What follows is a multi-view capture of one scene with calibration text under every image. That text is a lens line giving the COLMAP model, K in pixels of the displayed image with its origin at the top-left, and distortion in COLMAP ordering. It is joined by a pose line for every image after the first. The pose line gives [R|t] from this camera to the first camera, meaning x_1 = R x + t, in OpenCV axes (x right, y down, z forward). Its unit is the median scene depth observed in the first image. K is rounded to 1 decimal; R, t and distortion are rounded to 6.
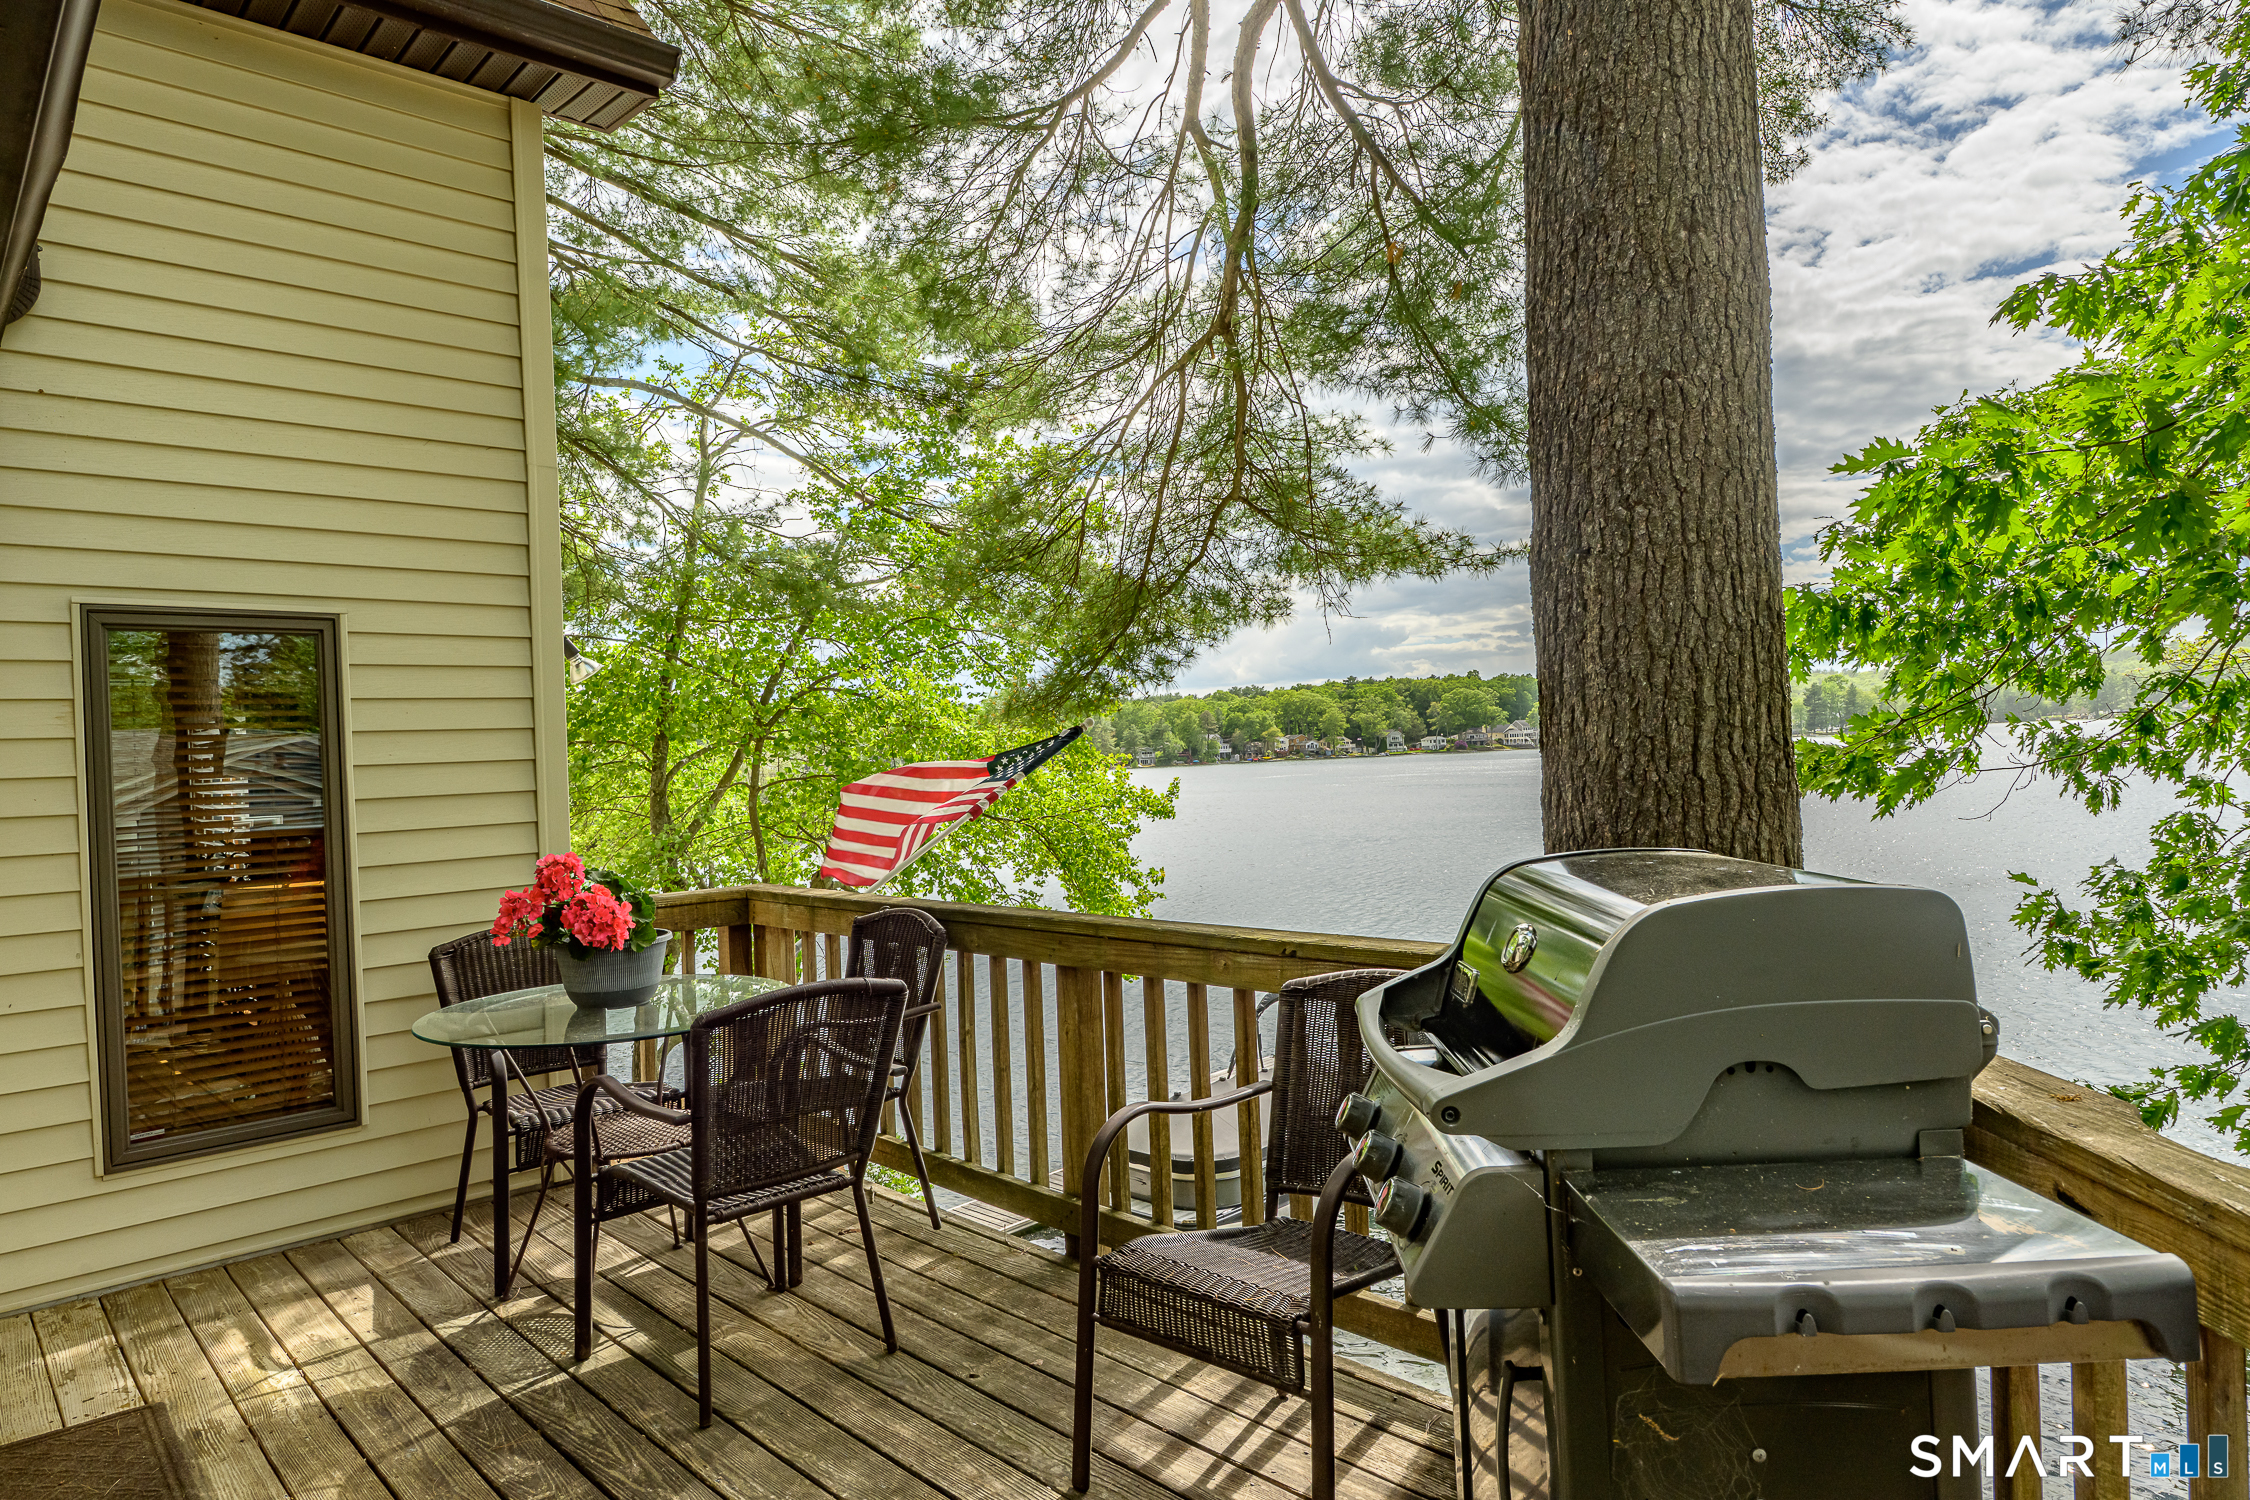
lens RADIAL K [[1364.0, 0, 1126.4], [0, 1364.0, 747.1], [0, 0, 1]] dist [-0.004843, -0.000292]
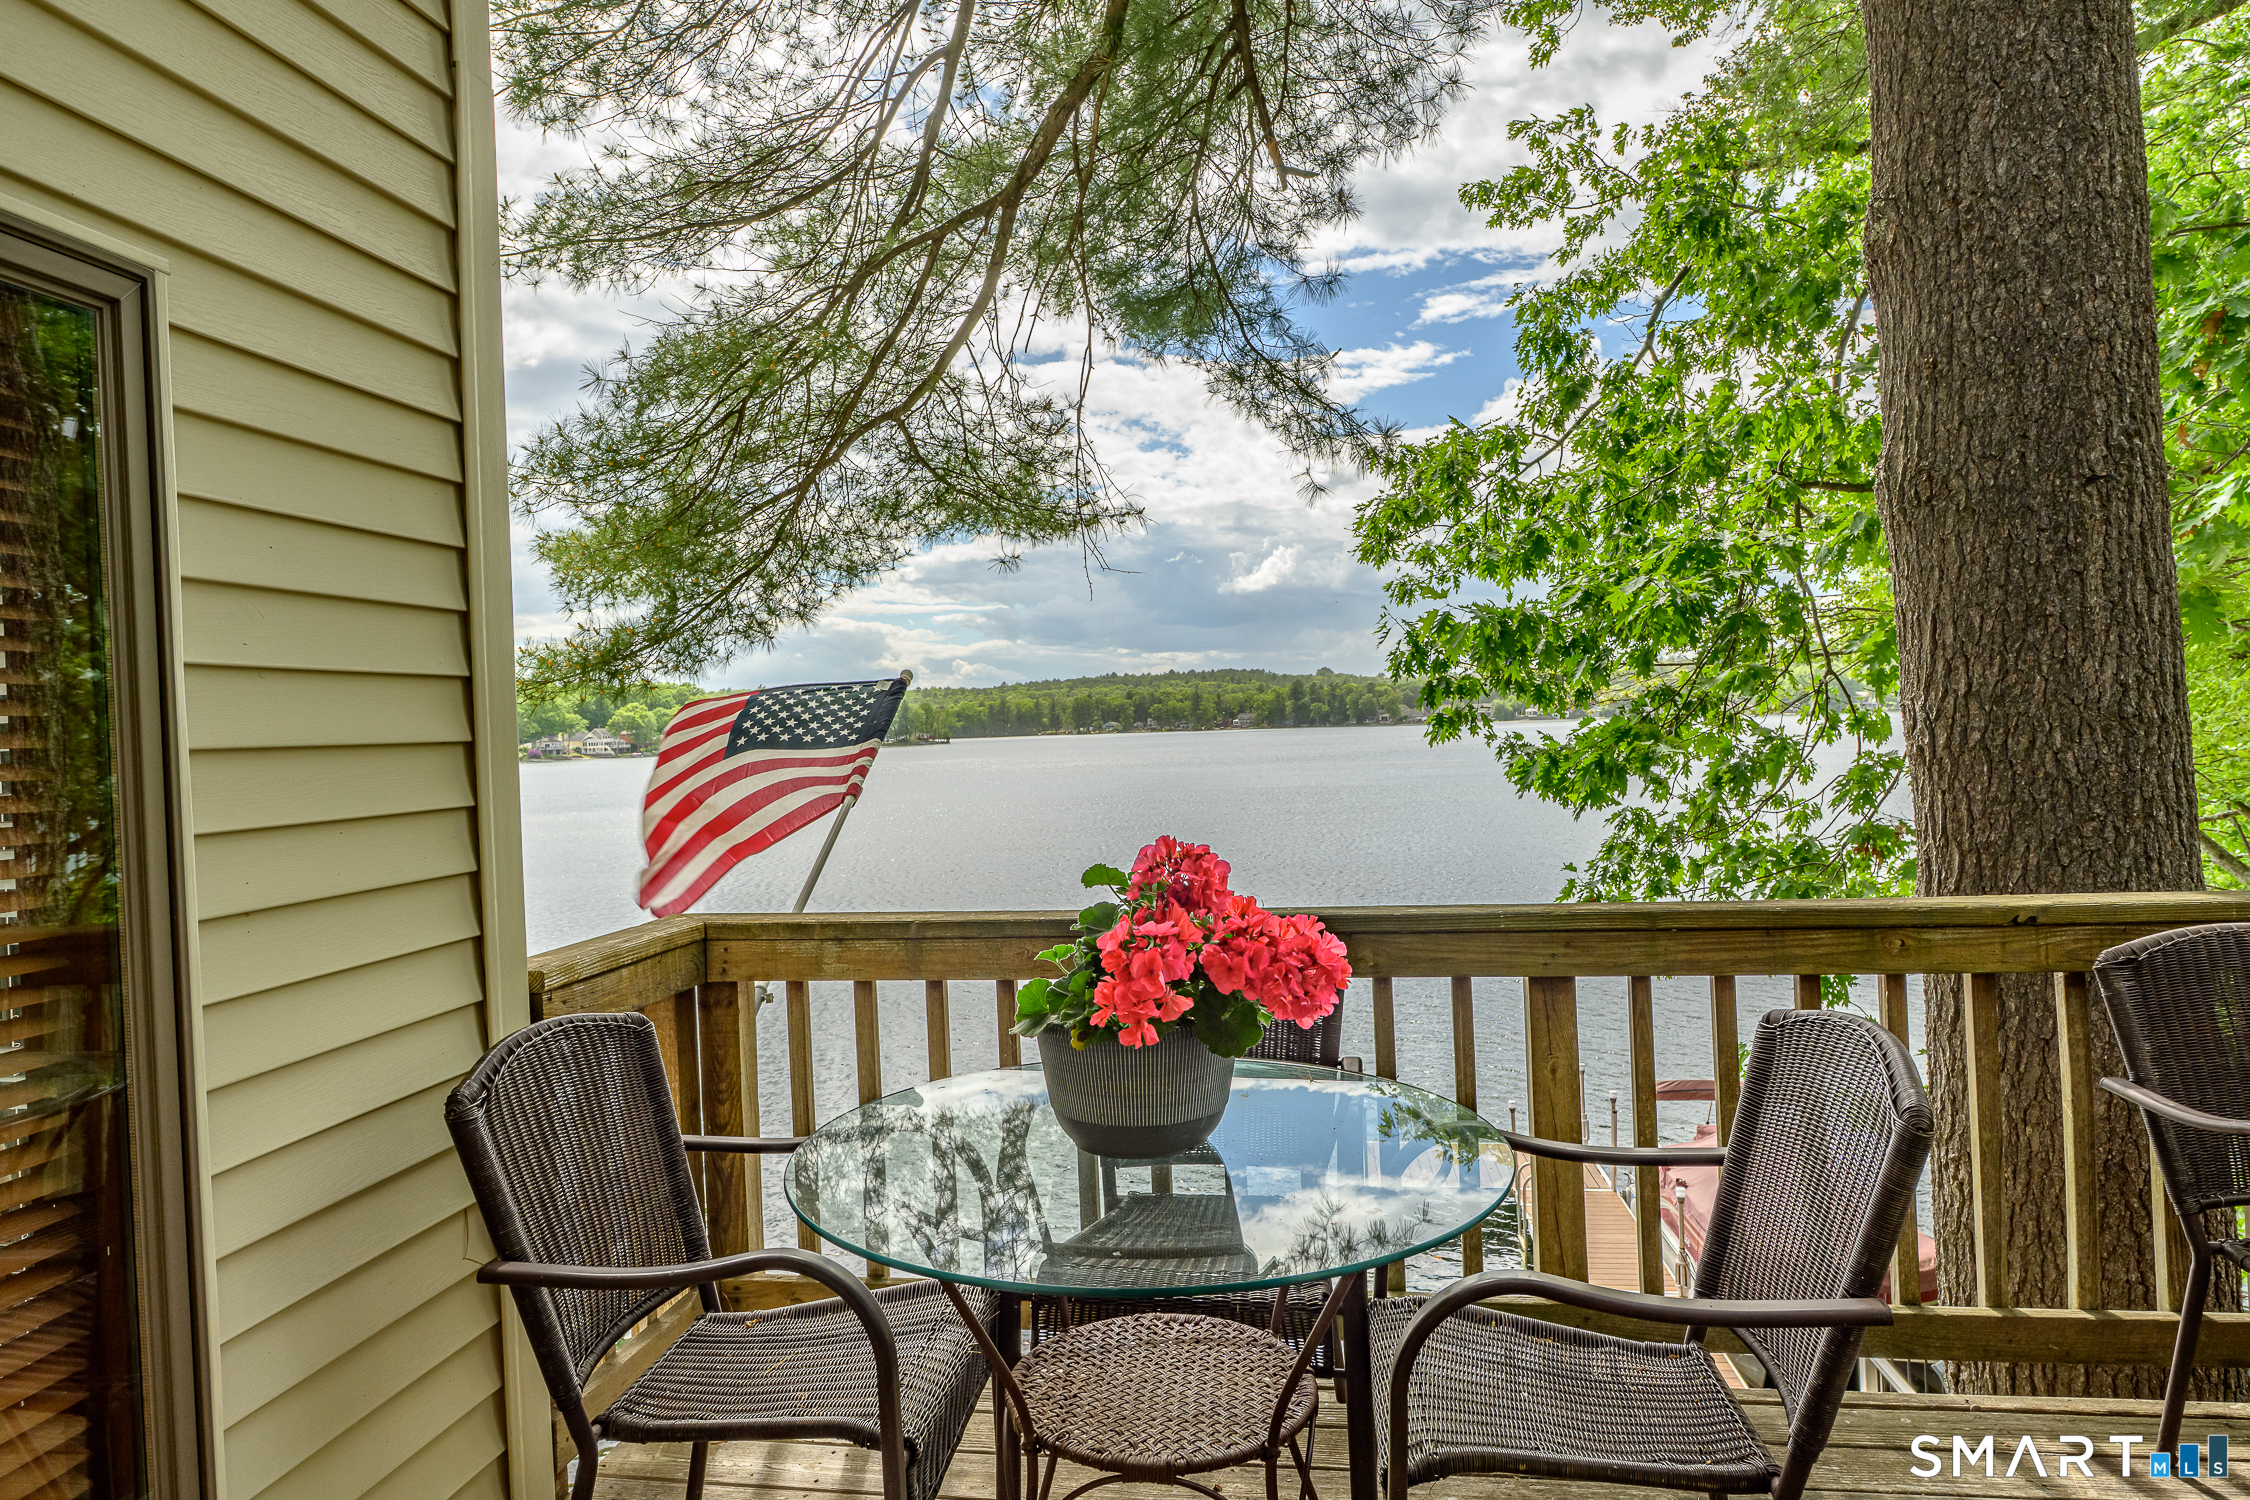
lens RADIAL K [[1364.0, 0, 1130.3], [0, 1364.0, 748.0], [0, 0, 1]] dist [-0.004843, -0.000292]
pose [[0.776180, 0.005163, 0.630490, -0.786268], [-0.000070, 0.999967, -0.008103, 0.053074], [-0.630511, 0.006245, 0.776155, 0.685560]]
